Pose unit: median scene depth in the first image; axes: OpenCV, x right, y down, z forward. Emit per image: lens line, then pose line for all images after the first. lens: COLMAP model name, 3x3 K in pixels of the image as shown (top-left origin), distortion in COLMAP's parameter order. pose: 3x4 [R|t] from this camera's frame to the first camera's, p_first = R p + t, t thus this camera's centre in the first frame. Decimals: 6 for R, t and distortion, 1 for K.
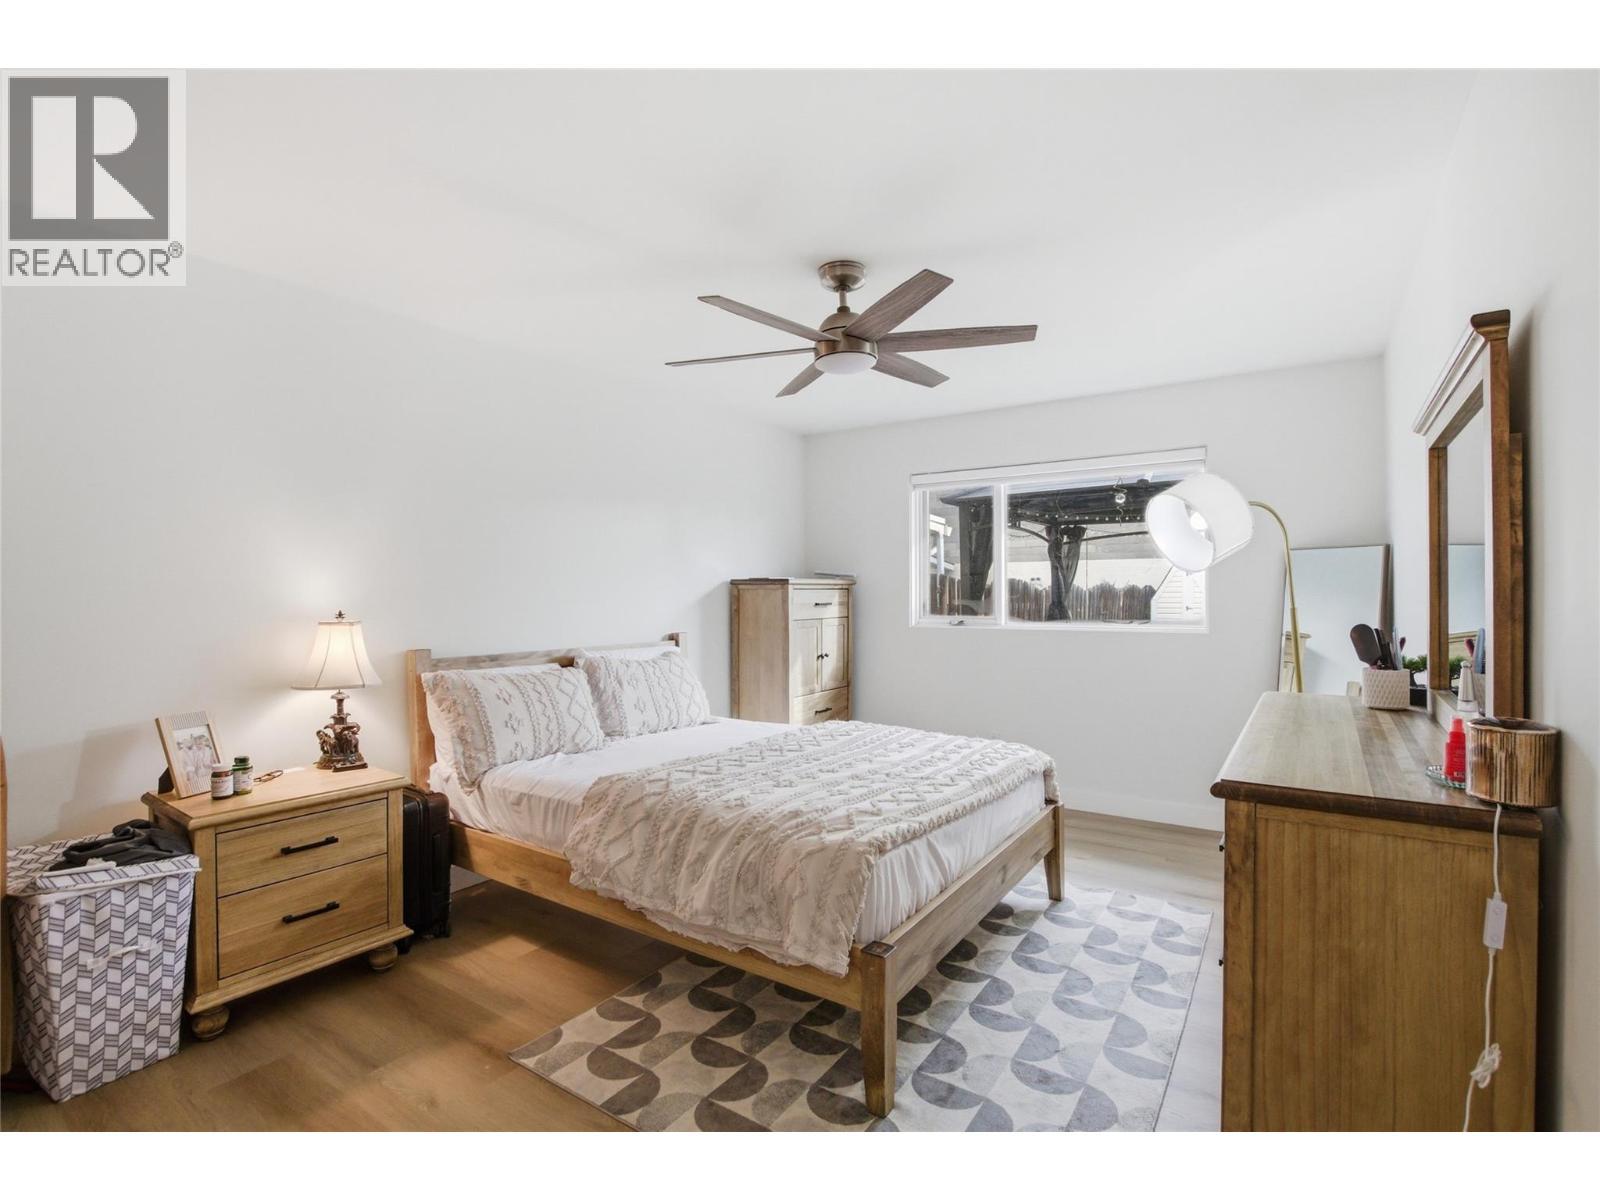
lens RADIAL K [[747.5, 0, 800.0], [0, 747.5, 600.0], [0, 0, 1]] dist [-0.024582, -0.000533]
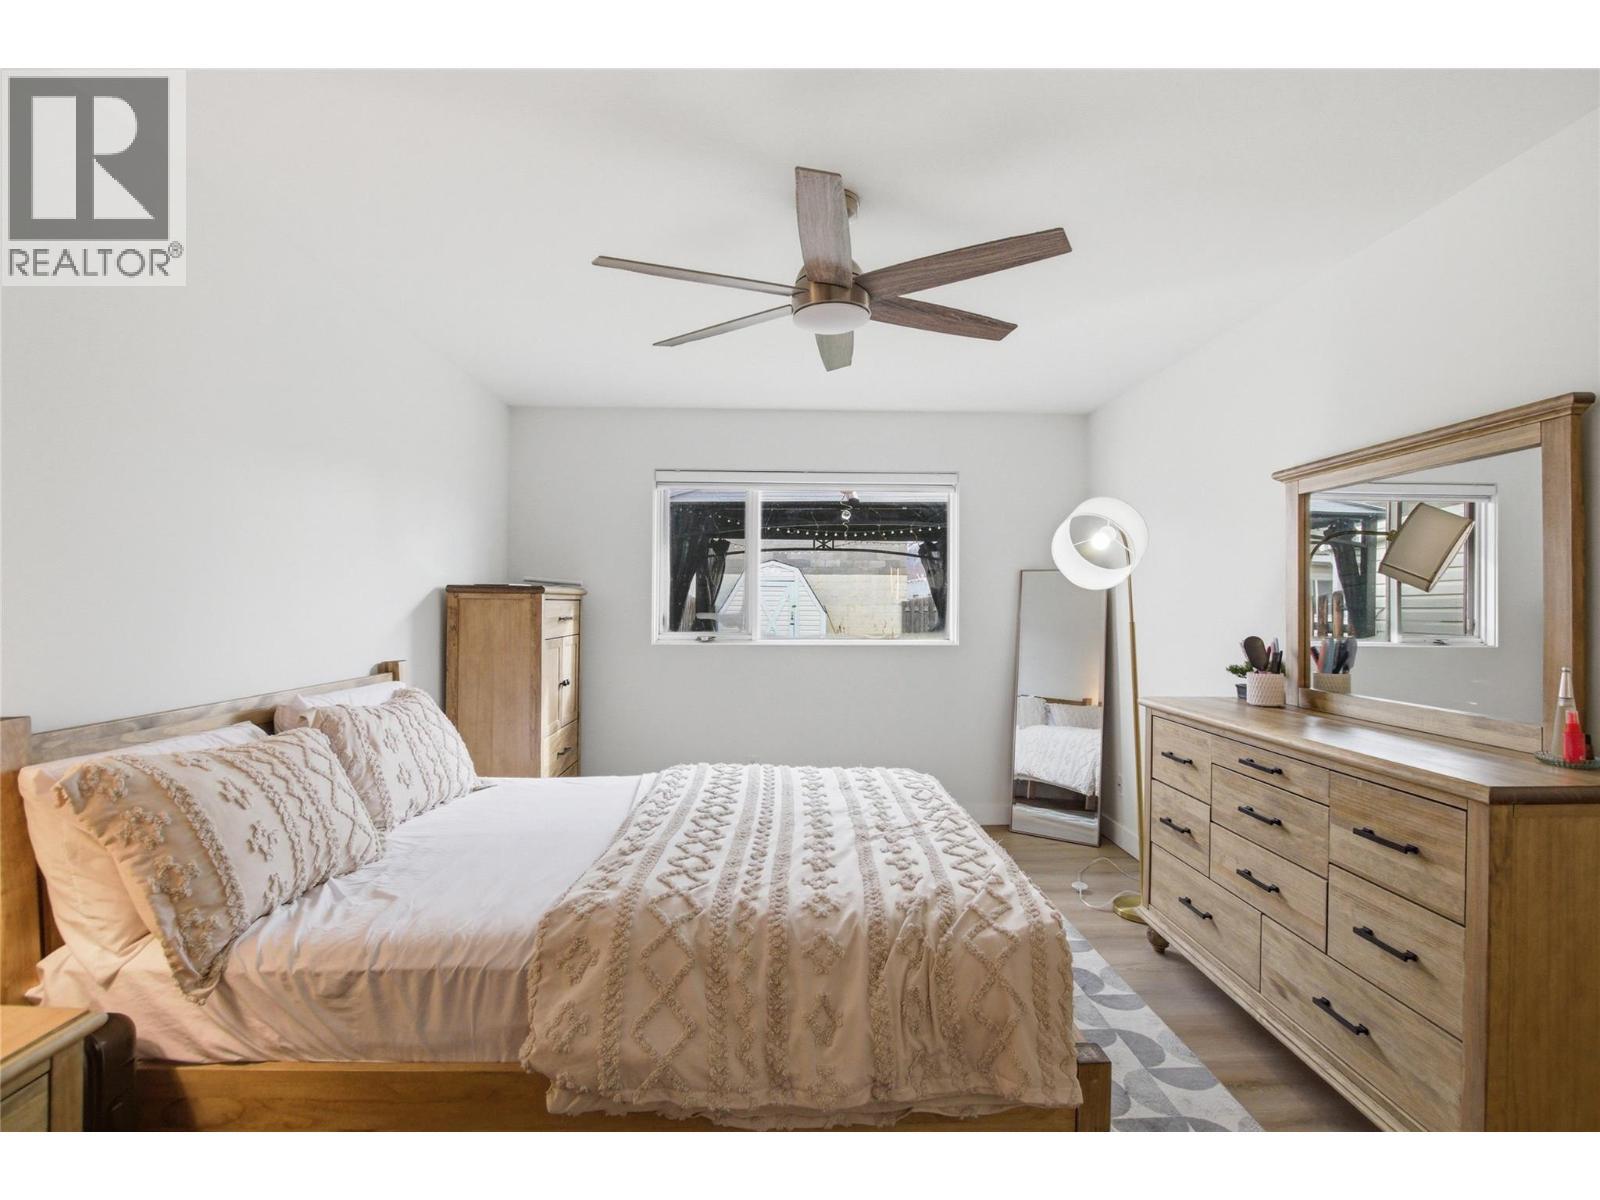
lens RADIAL K [[747.5, 0, 800.0], [0, 747.5, 600.0], [0, 0, 1]] dist [-0.024582, -0.000533]
pose [[0.807245, 0.011517, 0.590105, -0.372621], [-0.002409, 0.999866, -0.016219, -0.002516], [-0.590212, 0.011671, 0.807164, 0.323320]]
